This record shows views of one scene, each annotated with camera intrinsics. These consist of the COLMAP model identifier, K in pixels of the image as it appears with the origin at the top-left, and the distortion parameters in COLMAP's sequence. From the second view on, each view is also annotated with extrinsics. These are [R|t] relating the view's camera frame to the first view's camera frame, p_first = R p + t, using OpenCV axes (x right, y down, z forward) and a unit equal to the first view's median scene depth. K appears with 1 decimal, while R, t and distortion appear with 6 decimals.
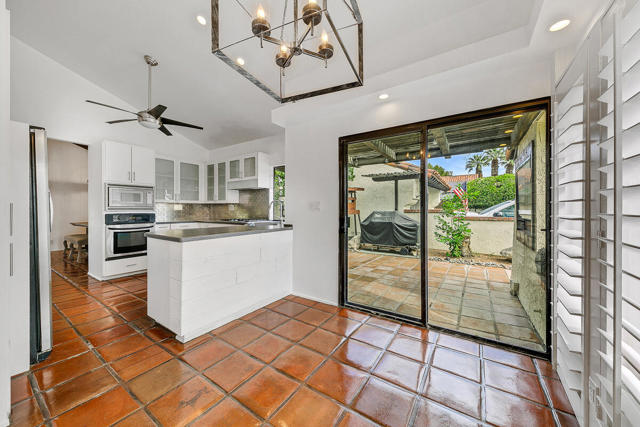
lens RADIAL K [[233.8, 0, 326.0], [0, 233.8, 209.3], [0, 0, 1]] dist [0.000464, 0.000094]
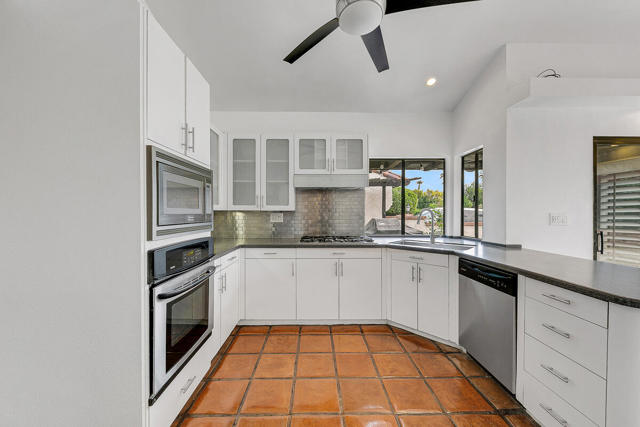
lens RADIAL K [[233.8, 0, 320.6], [0, 233.8, 213.8], [0, 0, 1]] dist [0.000464, 0.000094]
pose [[0.833300, -0.000122, 0.552822, -0.724643], [0.000227, 1.000000, -0.000122, -0.019042], [-0.552822, 0.000227, 0.833300, 0.505958]]
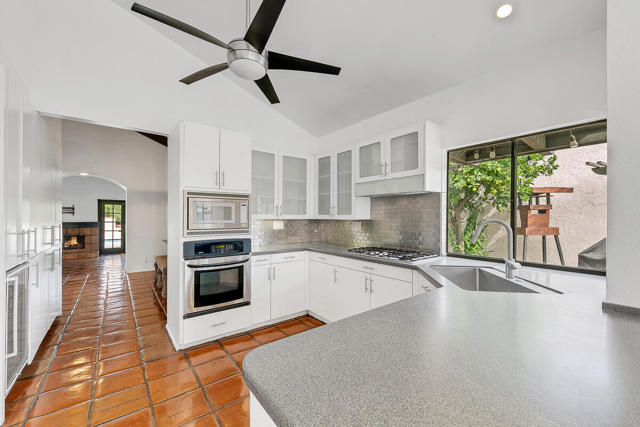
lens RADIAL K [[267.2, 0, 321.0], [0, 267.2, 217.5], [0, 0, 1]] dist [-0.002661, -0.000485]
pose [[0.941412, 0.003238, -0.337244, -0.292294], [-0.002525, 0.999994, 0.002551, -0.035915], [0.337250, -0.001550, 0.941414, 0.365796]]
